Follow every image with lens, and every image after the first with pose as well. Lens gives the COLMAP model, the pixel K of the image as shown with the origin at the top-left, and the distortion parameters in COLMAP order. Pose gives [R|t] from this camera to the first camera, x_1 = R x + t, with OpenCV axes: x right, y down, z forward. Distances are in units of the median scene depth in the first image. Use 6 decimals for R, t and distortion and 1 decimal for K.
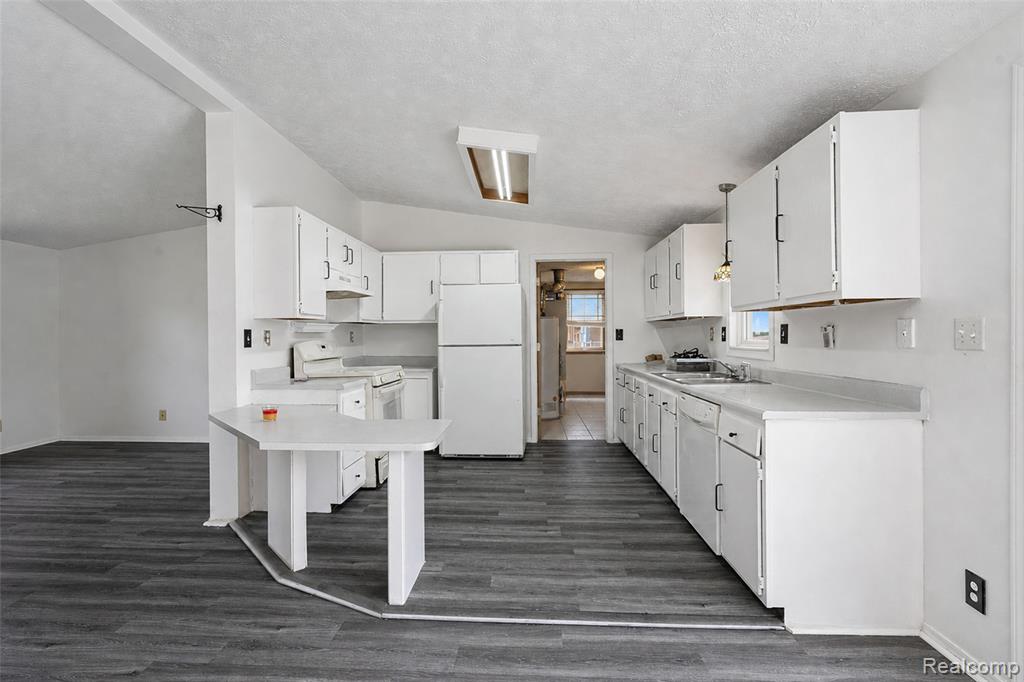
lens RADIAL K [[477.0, 0, 496.3], [0, 477.0, 336.9], [0, 0, 1]] dist [0.015015, -0.000246]
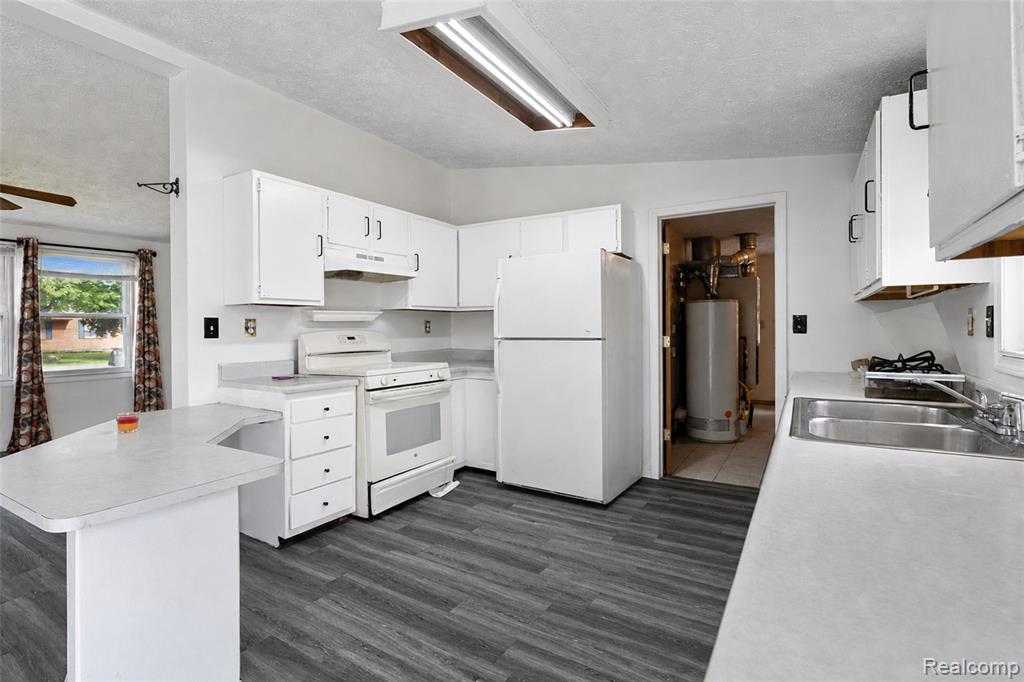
lens RADIAL K [[477.0, 0, 500.6], [0, 477.0, 327.7], [0, 0, 1]] dist [0.015015, -0.000246]
pose [[0.876760, 0.002613, -0.480921, 0.362207], [-0.002558, 0.999996, 0.000771, 0.000626], [0.480921, 0.000554, 0.876764, 0.480814]]
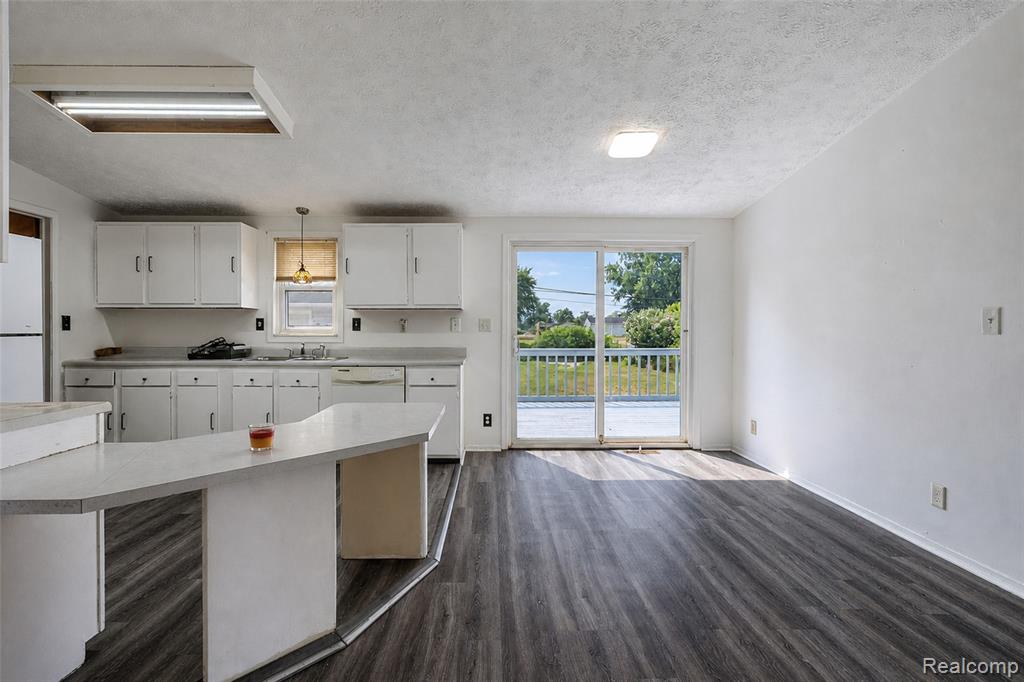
lens RADIAL K [[477.0, 0, 493.6], [0, 477.0, 331.9], [0, 0, 1]] dist [0.015015, -0.000246]
pose [[-0.059250, 0.003739, 0.998236, -0.906259], [0.002138, 0.999991, -0.003618, 0.023188], [-0.998241, 0.001920, -0.059257, 0.608836]]
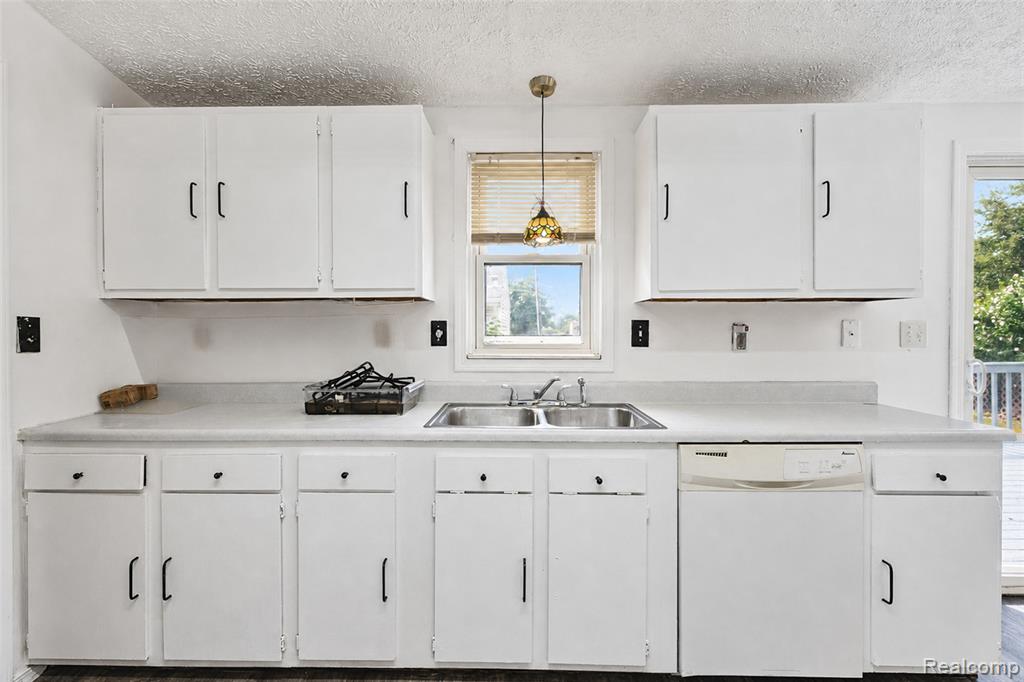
lens RADIAL K [[480.7, 0, 509.4], [0, 480.7, 335.4], [0, 0, 1]] dist [0.002858, -0.000923]
pose [[-0.049781, -0.001313, 0.998759, -0.122467], [0.003937, 0.999991, 0.001511, -0.005189], [-0.998752, 0.004007, -0.049776, 1.160136]]
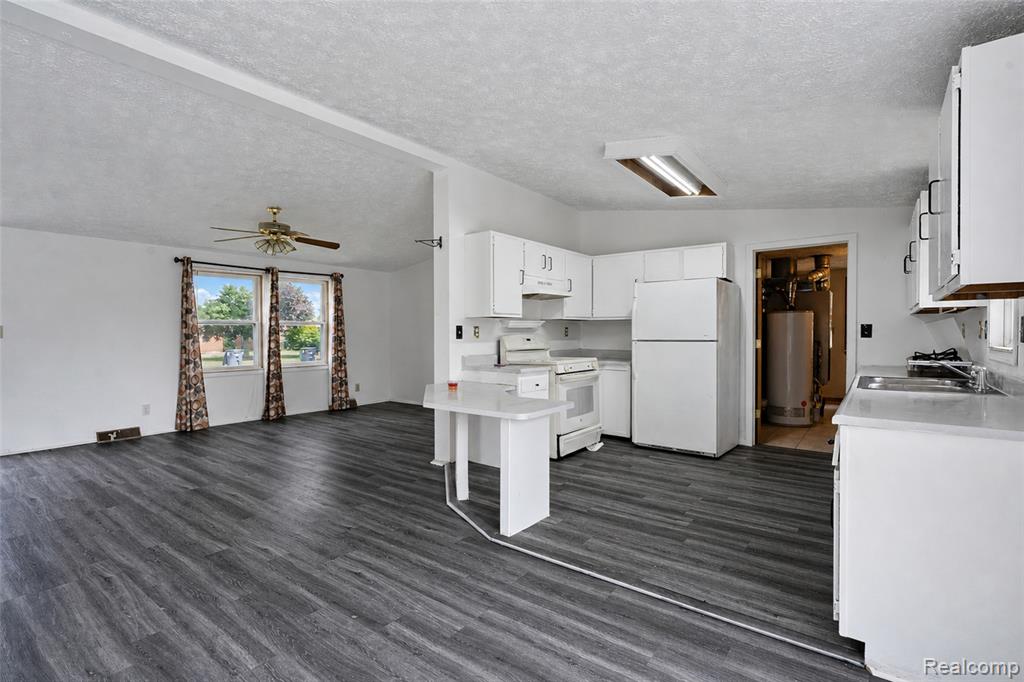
lens RADIAL K [[477.0, 0, 514.7], [0, 477.0, 336.8], [0, 0, 1]] dist [0.015015, -0.000246]
pose [[0.835777, 0.006219, -0.549034, 0.347877], [-0.004783, 0.999980, 0.004047, 0.010524], [0.549049, -0.000756, 0.835790, -0.041974]]
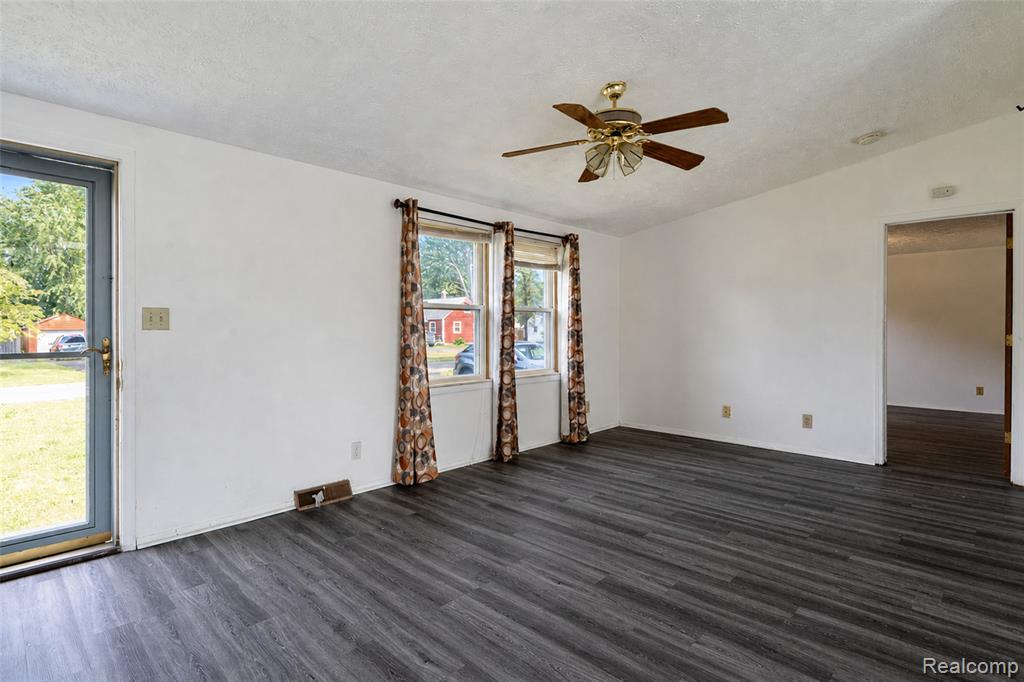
lens RADIAL K [[501.0, 0, 505.8], [0, 501.0, 343.6], [0, 0, 1]] dist [0.014197, 0.000653]
pose [[0.769353, 0.017843, -0.638575, -0.694580], [-0.002320, 0.999681, 0.025138, 0.021644], [0.638820, -0.017858, 0.769149, 0.038865]]
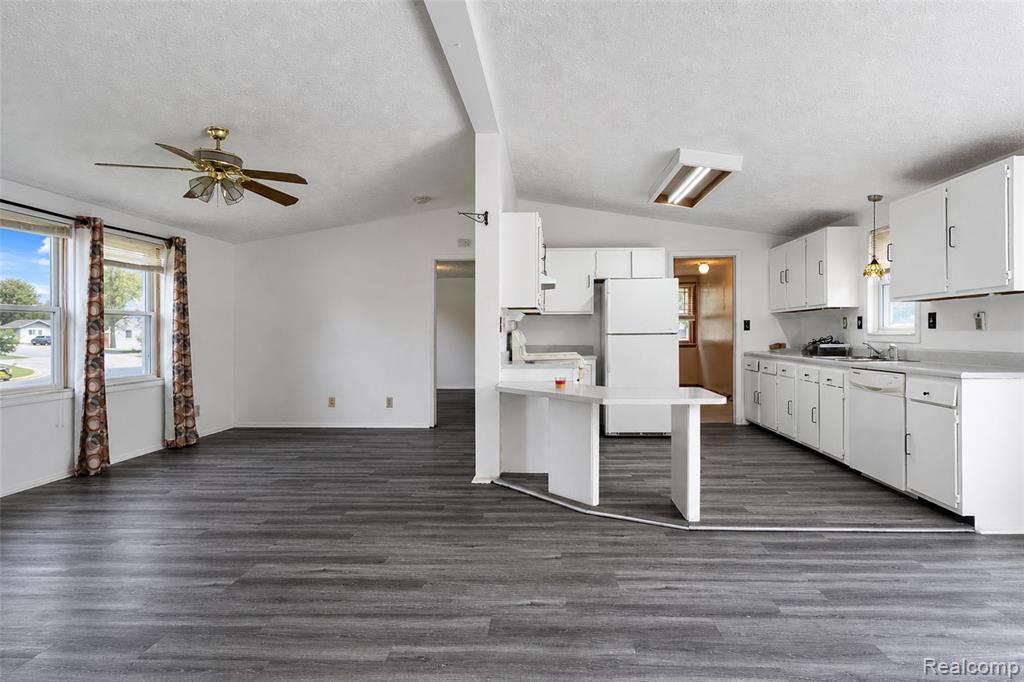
lens RADIAL K [[516.1, 0, 529.8], [0, 516.1, 323.0], [0, 0, 1]] dist [-0.016995, 0.005129]
pose [[0.999434, -0.003723, 0.033442, -0.471128], [0.004336, 0.999824, -0.018262, 0.017795], [-0.033369, 0.018396, 0.999274, -0.287669]]
